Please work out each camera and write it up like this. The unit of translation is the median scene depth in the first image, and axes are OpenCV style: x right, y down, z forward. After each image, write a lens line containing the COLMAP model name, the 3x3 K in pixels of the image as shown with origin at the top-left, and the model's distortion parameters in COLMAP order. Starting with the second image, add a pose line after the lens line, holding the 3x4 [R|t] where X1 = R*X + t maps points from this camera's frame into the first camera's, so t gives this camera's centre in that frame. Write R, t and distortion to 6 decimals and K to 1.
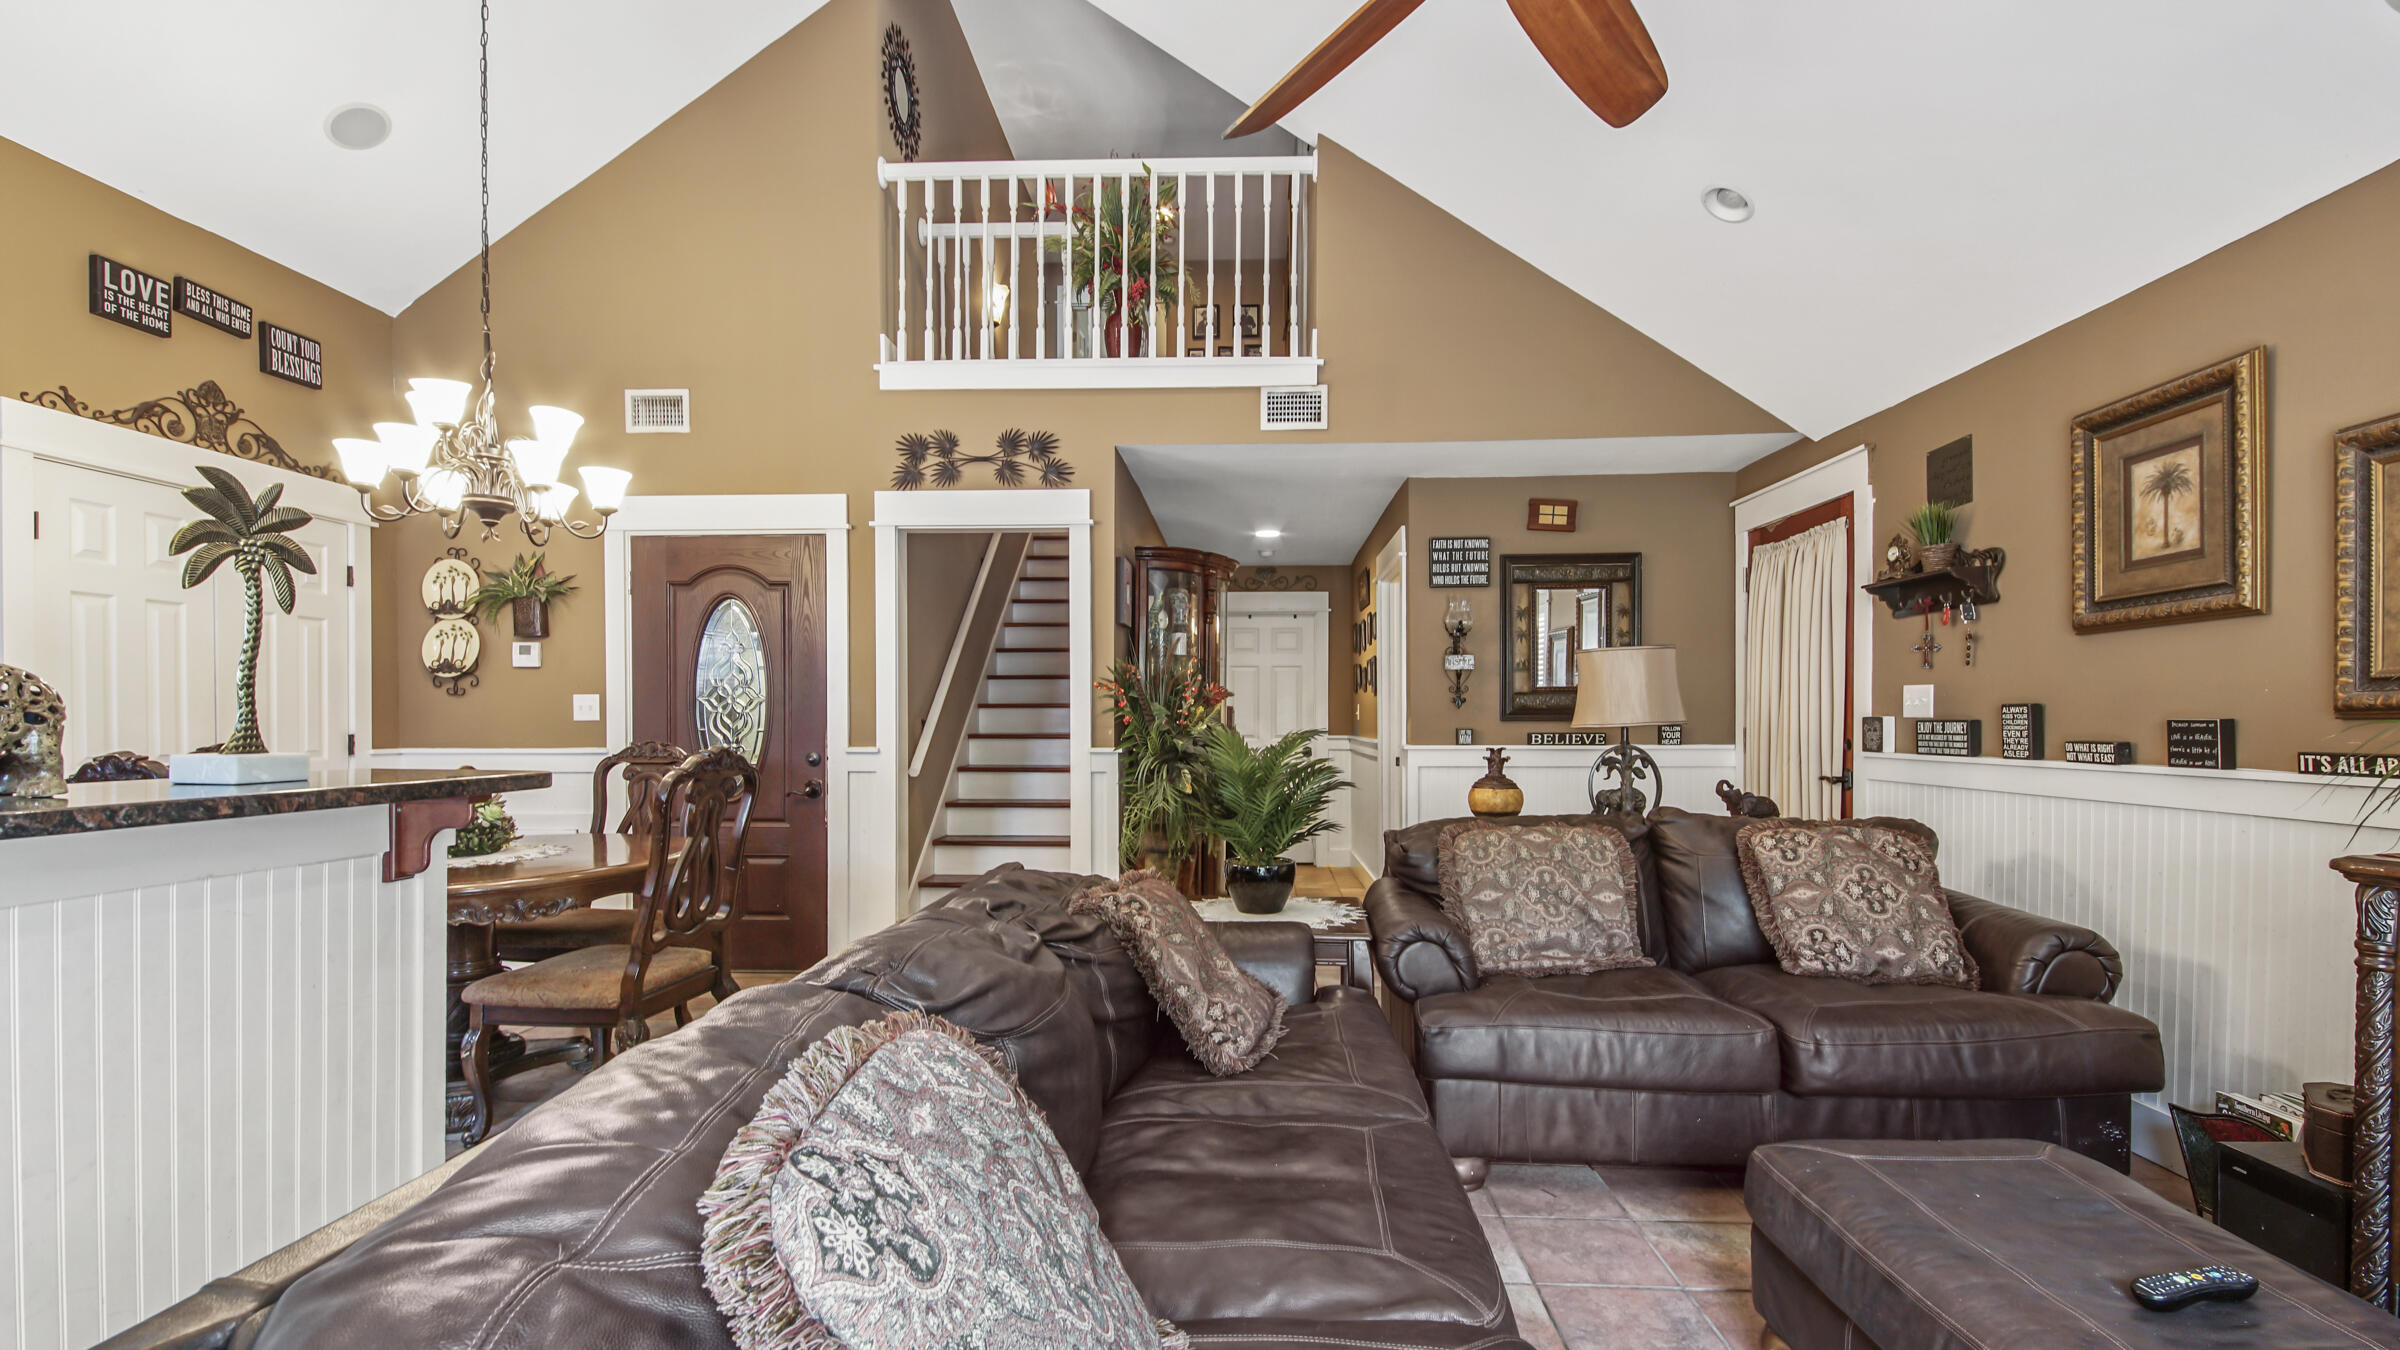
lens RADIAL K [[1086.2, 0, 1246.5], [0, 1086.2, 734.8], [0, 0, 1]] dist [0.026260, -0.015435]
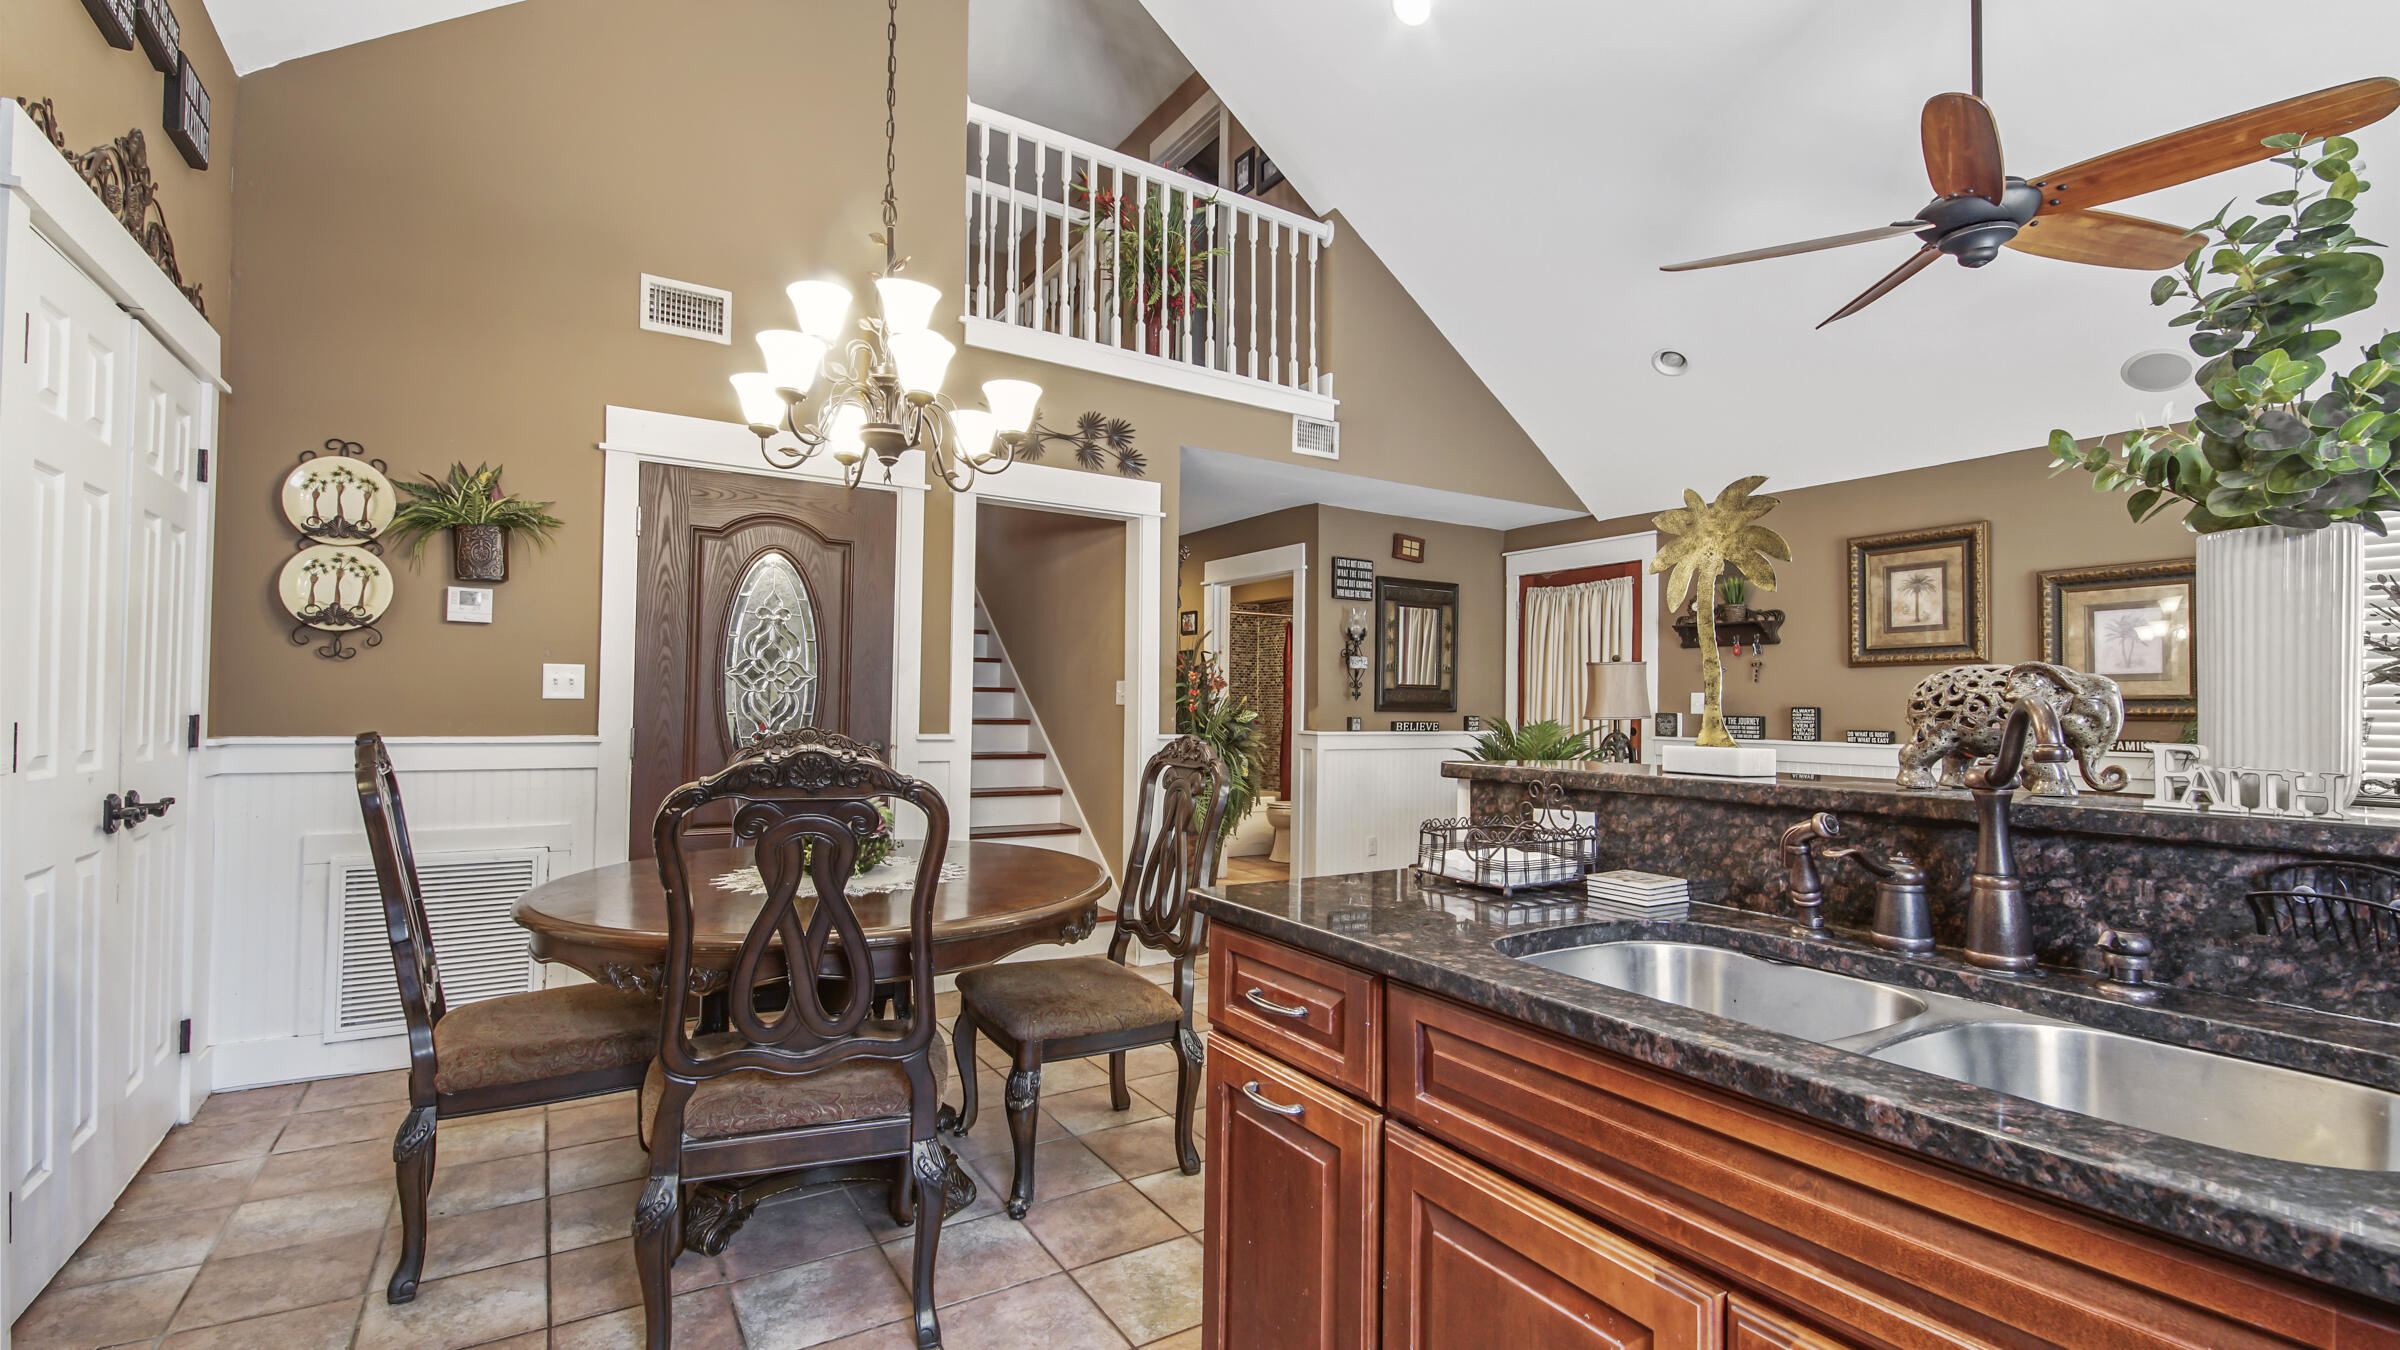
lens RADIAL K [[1035.0, 0, 1215.5], [0, 1035.0, 704.6], [0, 0, 1]] dist [0.016772, -0.012220]
pose [[0.820364, 0.014906, 0.571648, -0.660911], [-0.007395, 0.999853, -0.015460, -0.001480], [-0.571794, 0.008456, 0.820354, 0.169401]]
